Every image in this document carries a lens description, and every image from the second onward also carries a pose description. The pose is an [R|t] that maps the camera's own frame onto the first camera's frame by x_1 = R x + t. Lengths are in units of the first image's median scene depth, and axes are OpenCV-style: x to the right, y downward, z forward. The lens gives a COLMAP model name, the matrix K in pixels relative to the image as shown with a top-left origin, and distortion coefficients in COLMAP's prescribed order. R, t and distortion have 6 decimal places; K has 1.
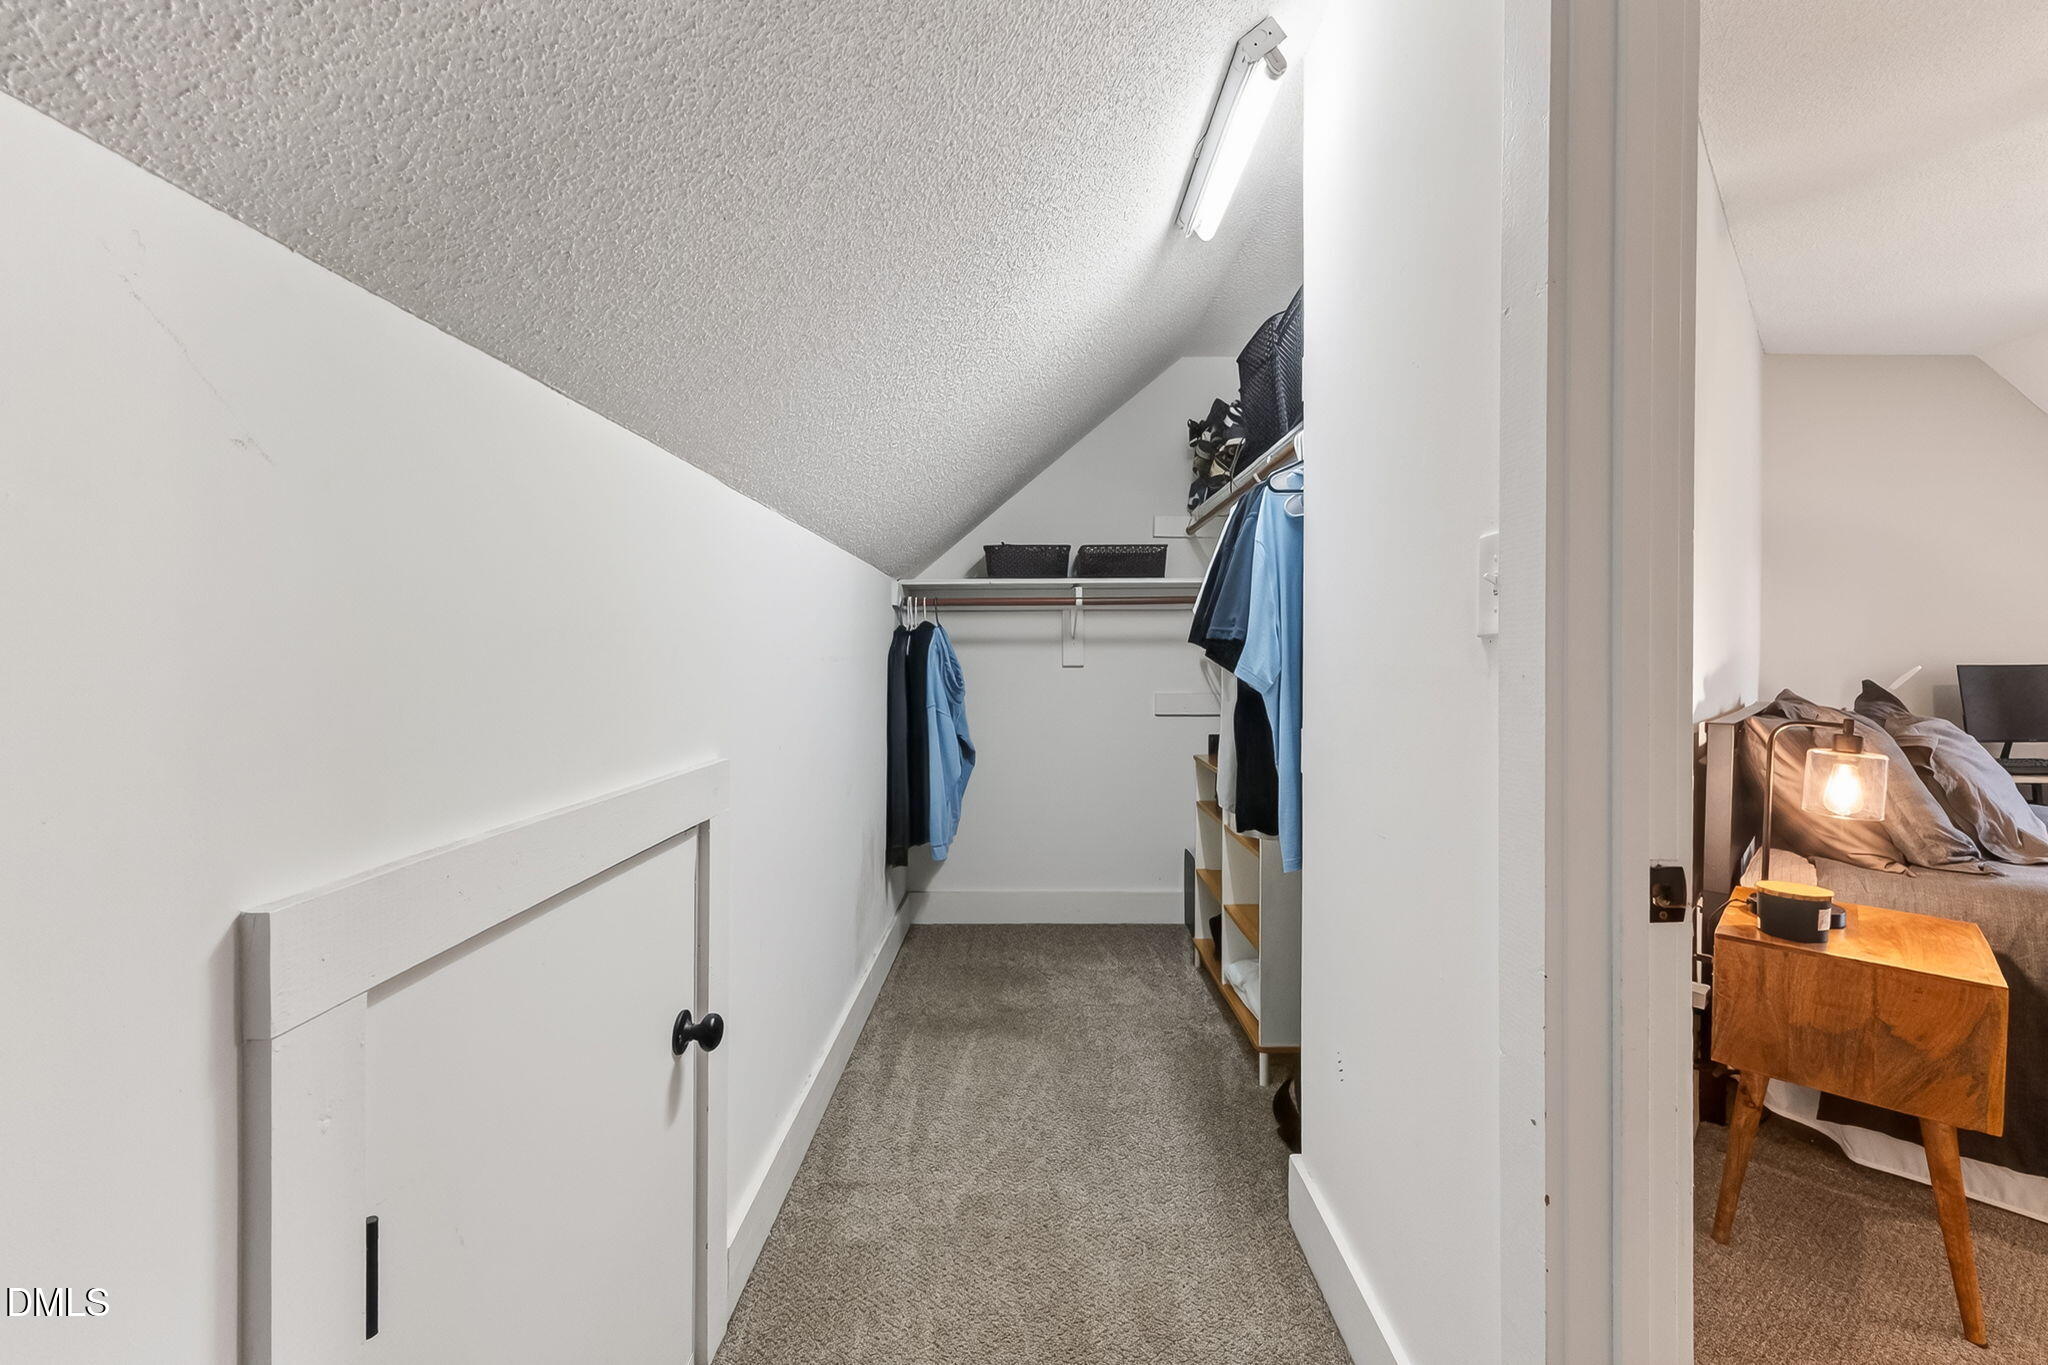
lens RADIAL K [[873.7, 0, 1054.7], [0, 873.7, 656.3], [0, 0, 1]] dist [0.009128, -0.001107]
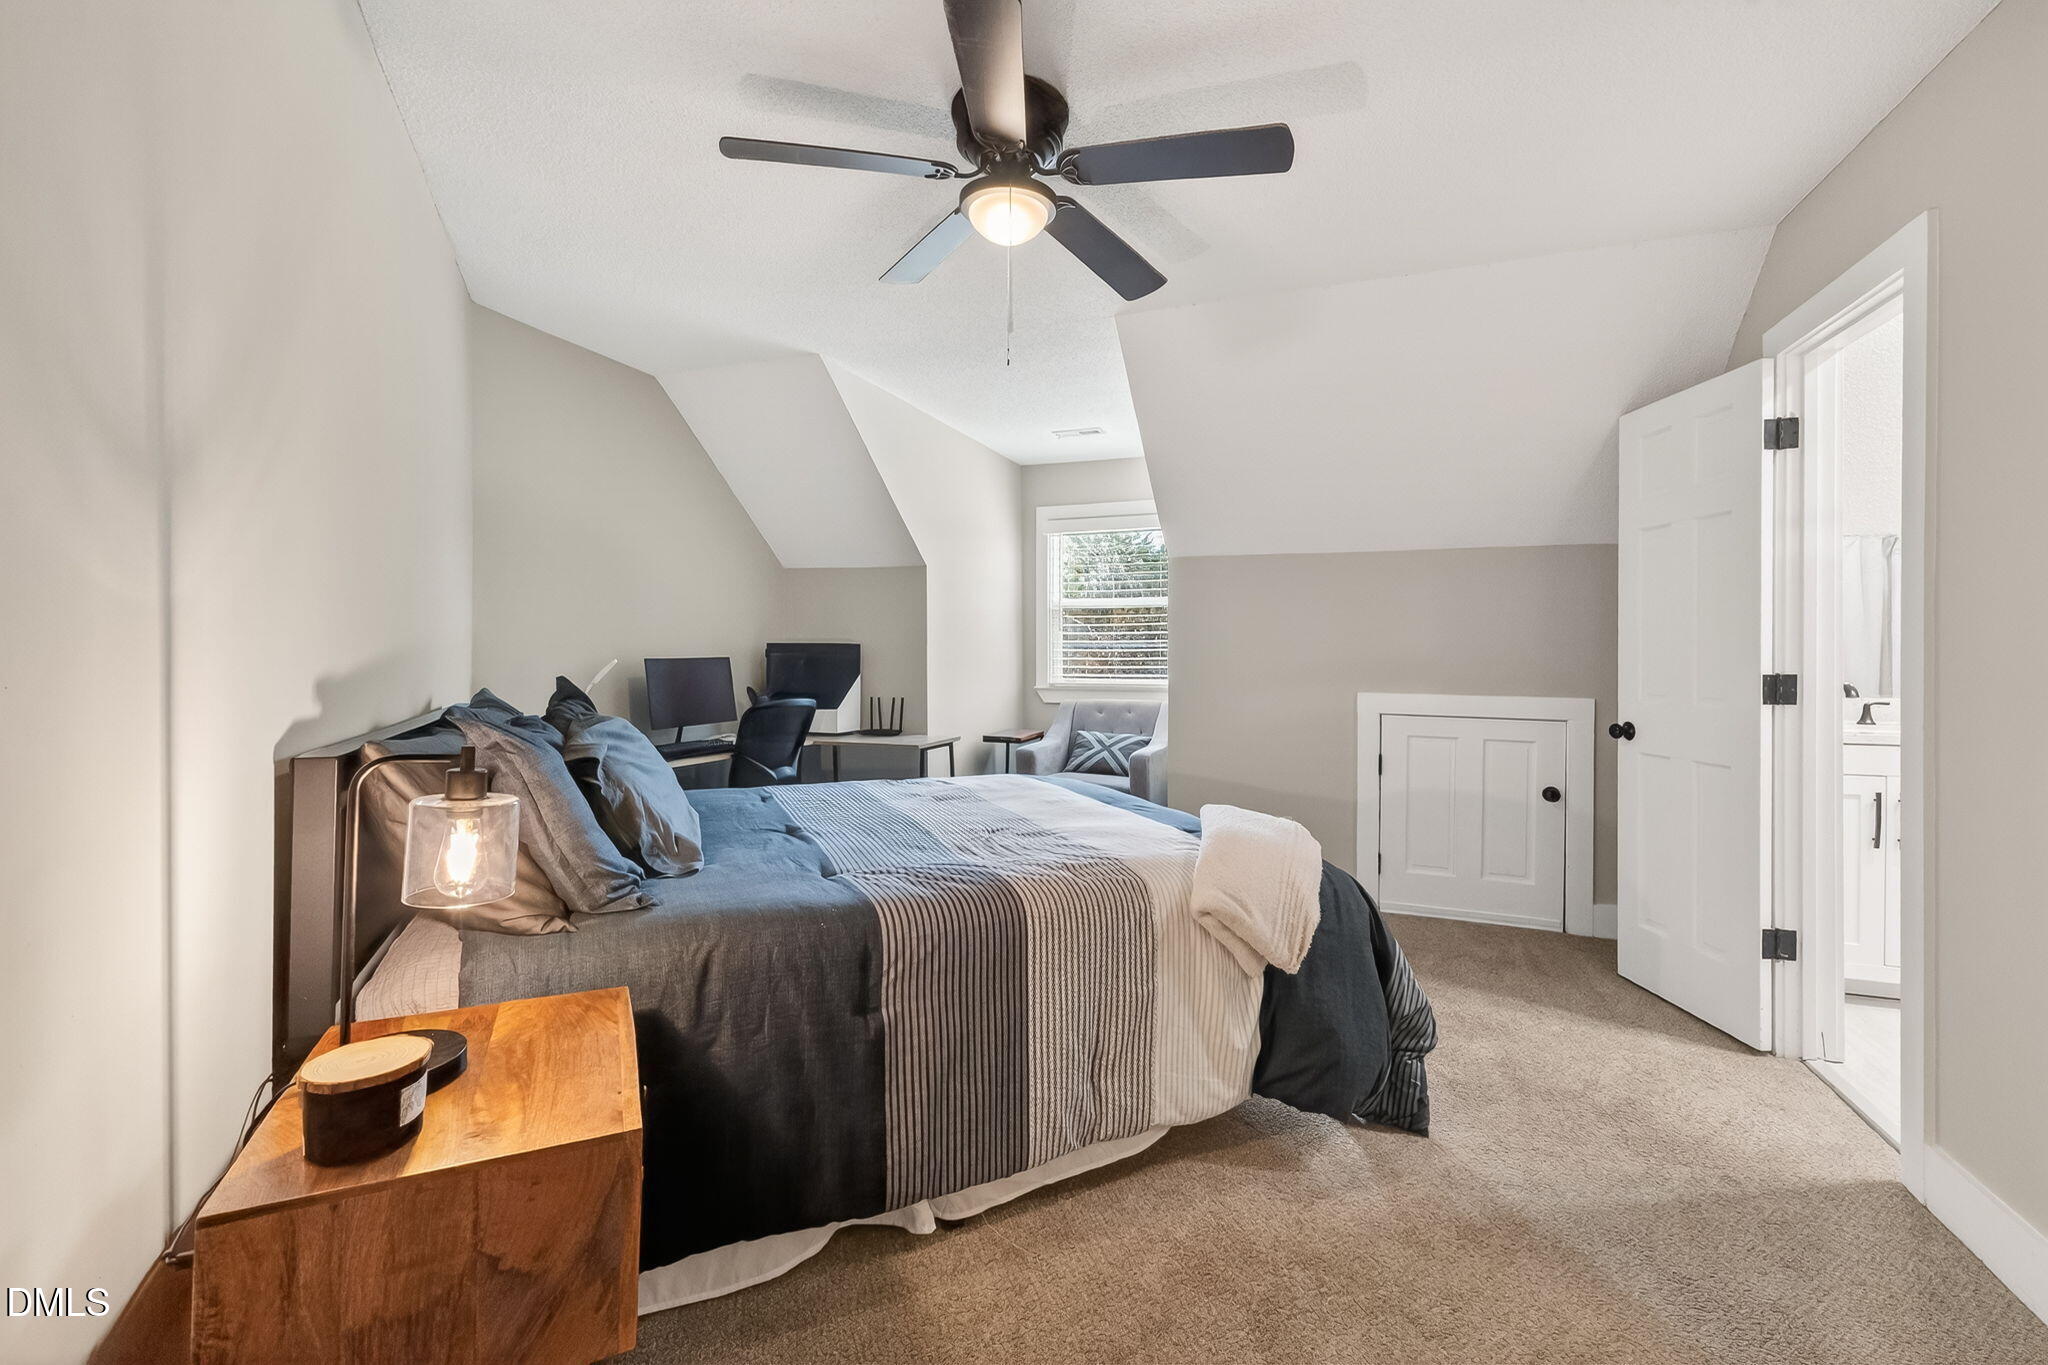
lens RADIAL K [[873.7, 0, 1051.9], [0, 873.7, 649.0], [0, 0, 1]] dist [0.009128, -0.001107]
pose [[0.348643, -0.006515, 0.937233, 0.394913], [0.010456, 0.999941, 0.003061, 0.000796], [-0.937197, 0.008733, 0.348691, 0.326707]]
